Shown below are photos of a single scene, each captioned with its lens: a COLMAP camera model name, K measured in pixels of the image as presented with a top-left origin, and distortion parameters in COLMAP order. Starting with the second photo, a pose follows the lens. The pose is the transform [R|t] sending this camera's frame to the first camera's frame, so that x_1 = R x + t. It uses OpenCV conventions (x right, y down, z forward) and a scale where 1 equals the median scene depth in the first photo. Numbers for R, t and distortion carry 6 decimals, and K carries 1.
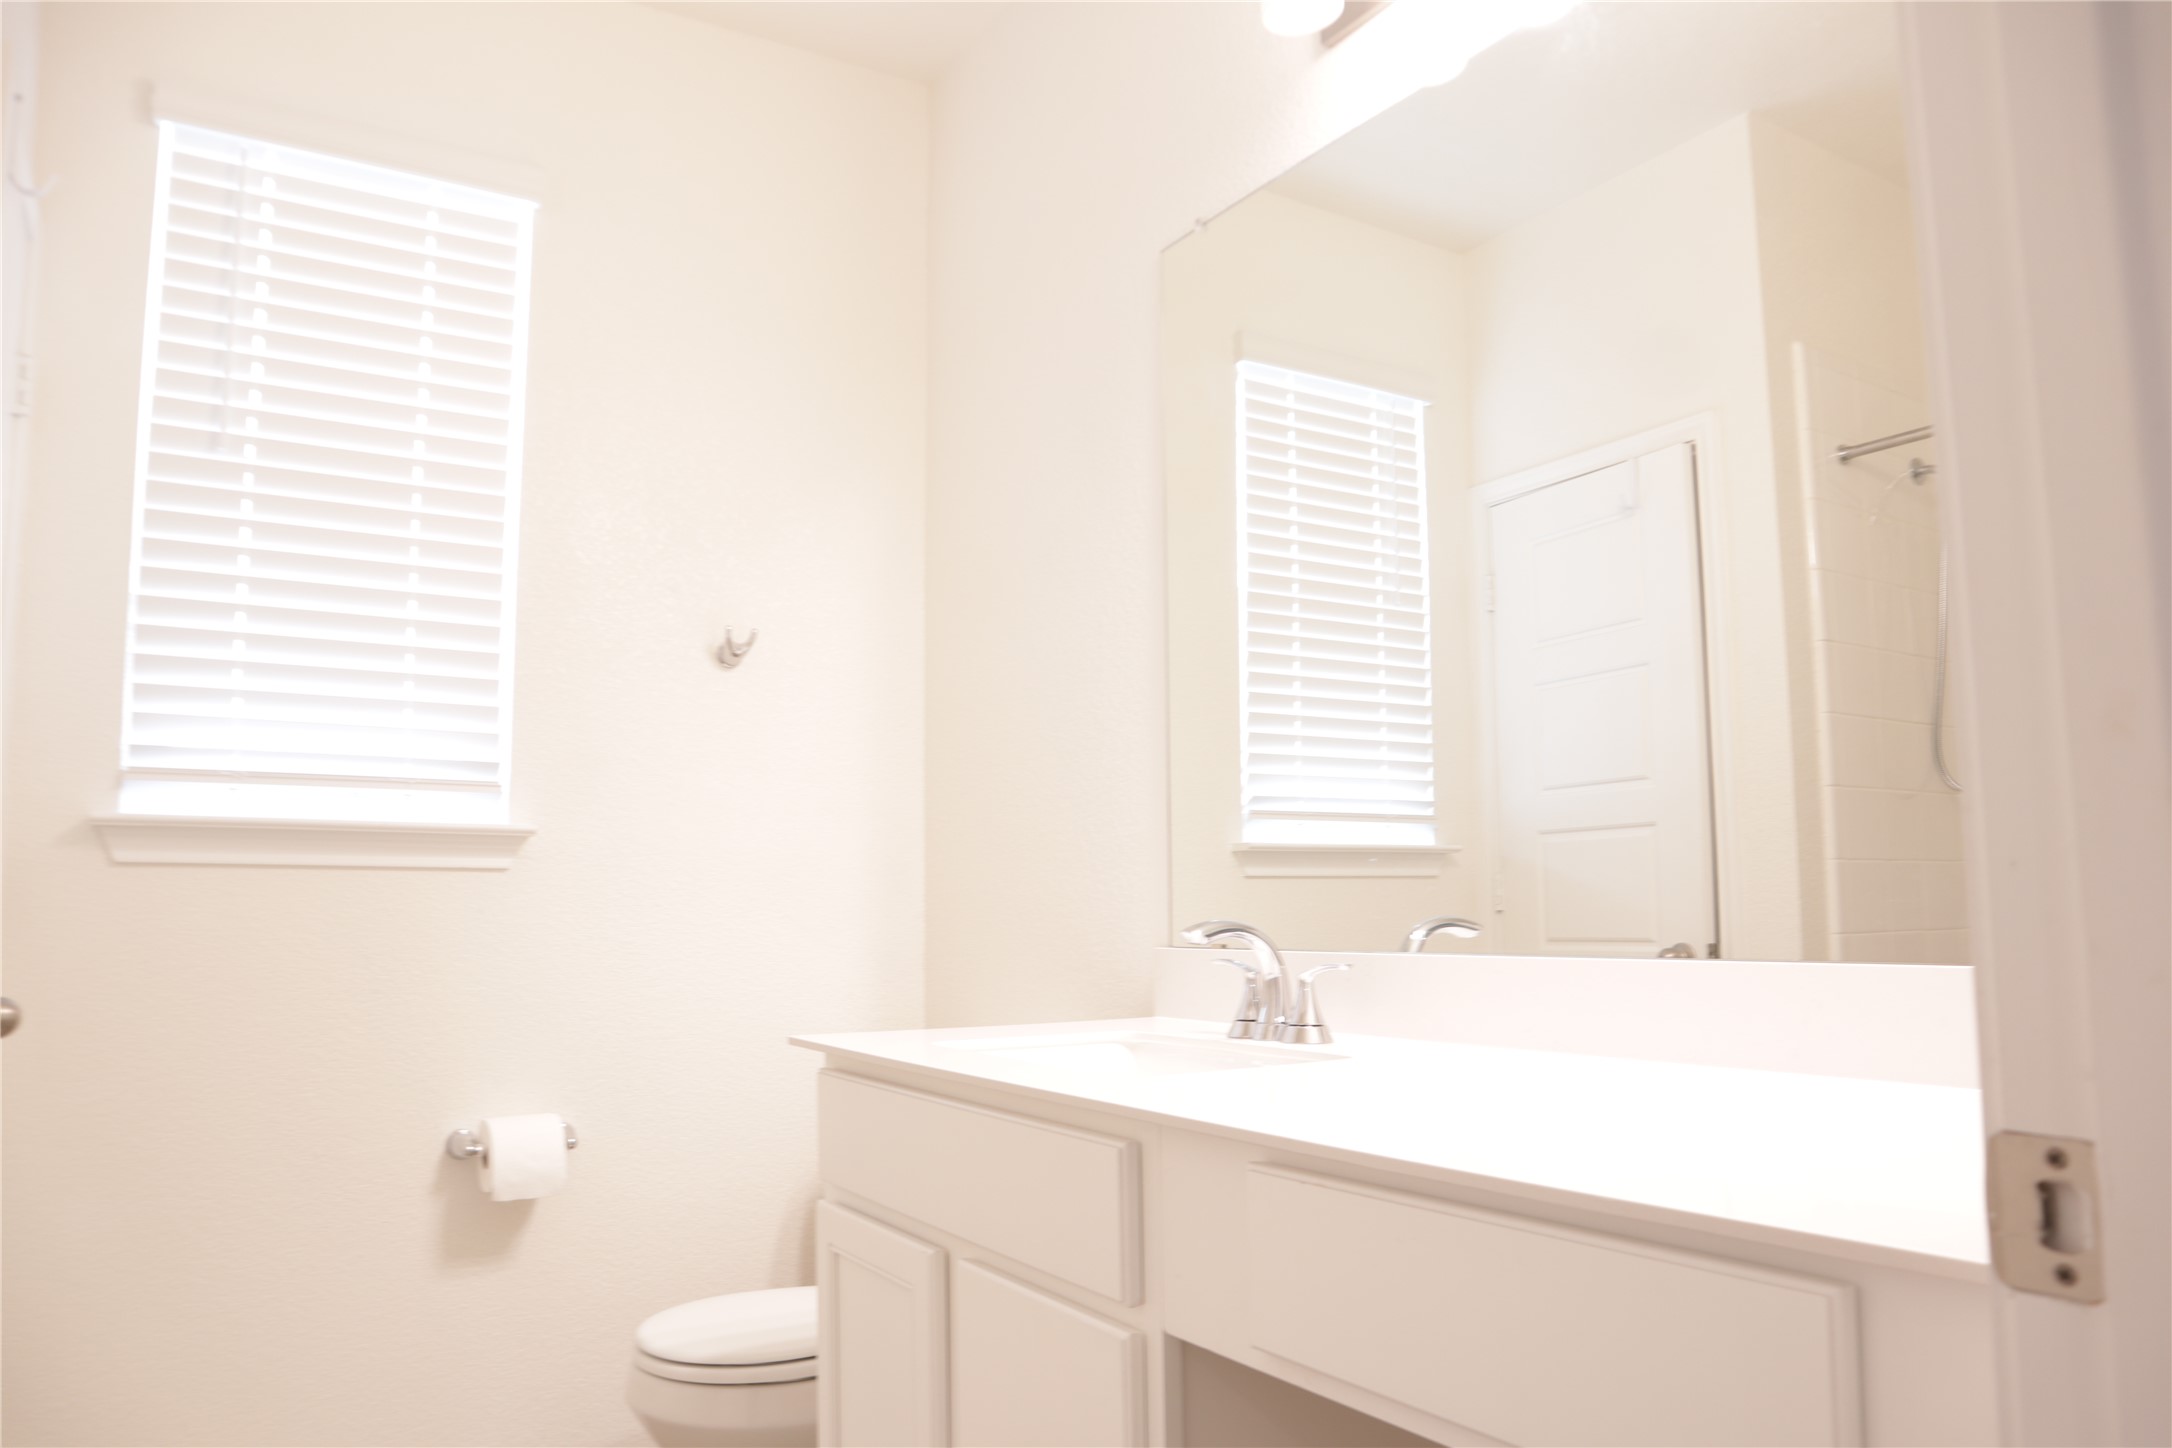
lens RADIAL K [[1510.9, 0, 1050.4], [0, 1510.9, 752.9], [0, 0, 1]] dist [-0.126673, 0.083228]
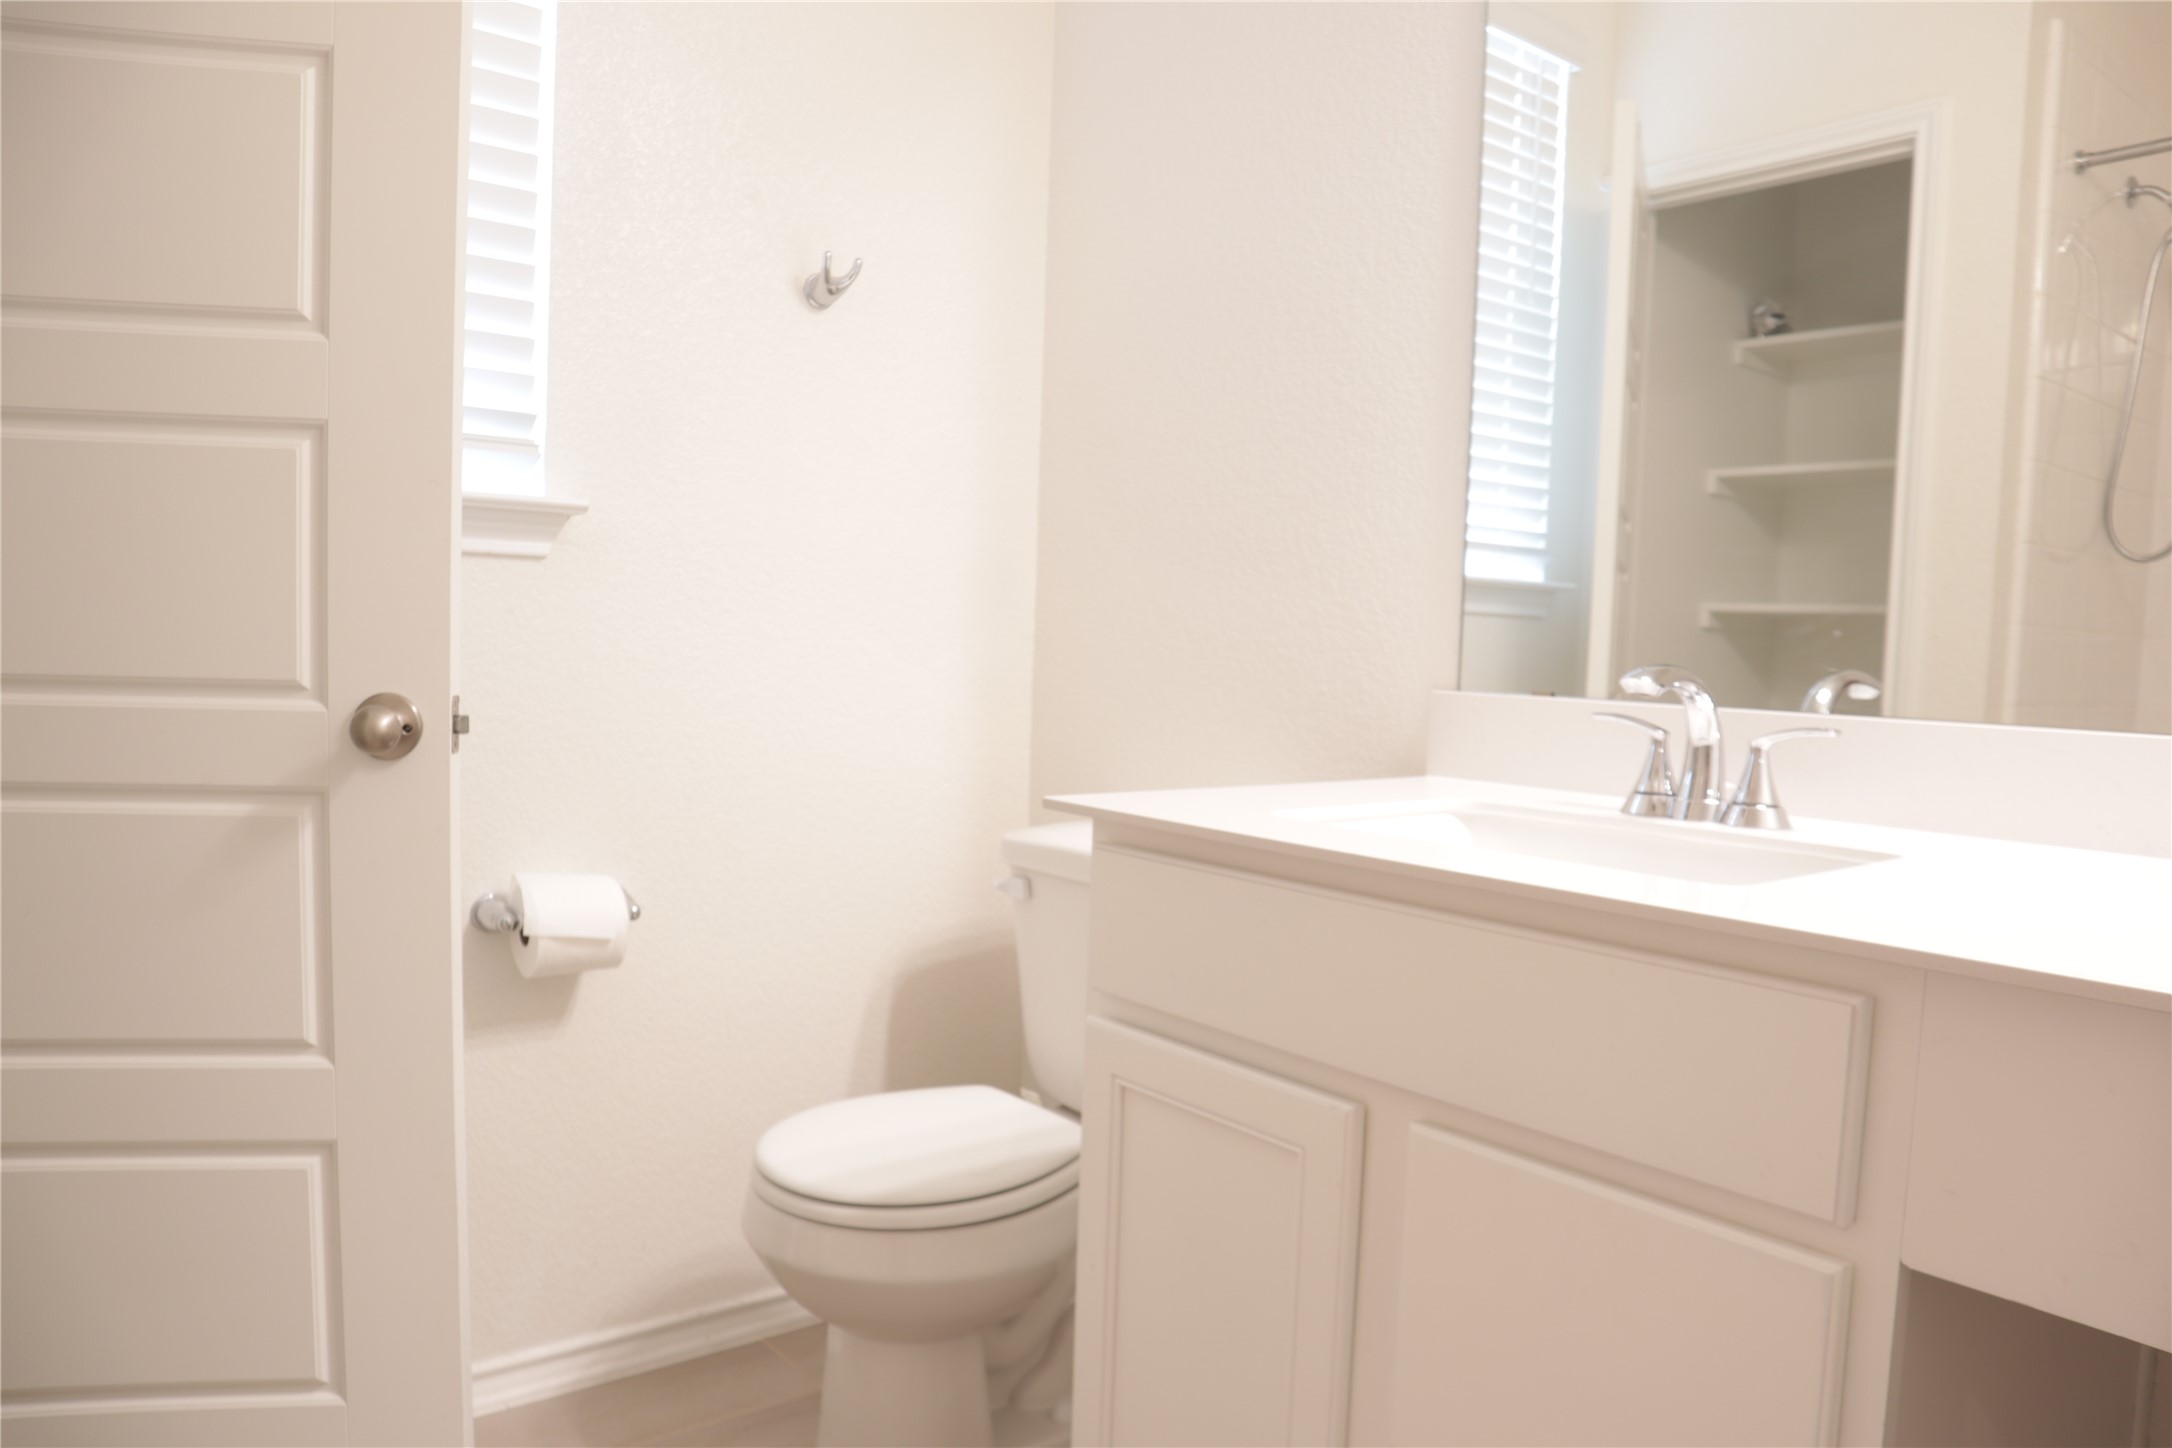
lens RADIAL K [[1510.9, 0, 1048.7], [0, 1510.9, 758.5], [0, 0, 1]] dist [-0.126673, 0.083228]
pose [[0.991986, 0.031810, 0.122277, -0.190807], [-0.053747, 0.982098, 0.180539, 0.027125], [-0.114345, -0.185664, 0.975938, 0.203358]]
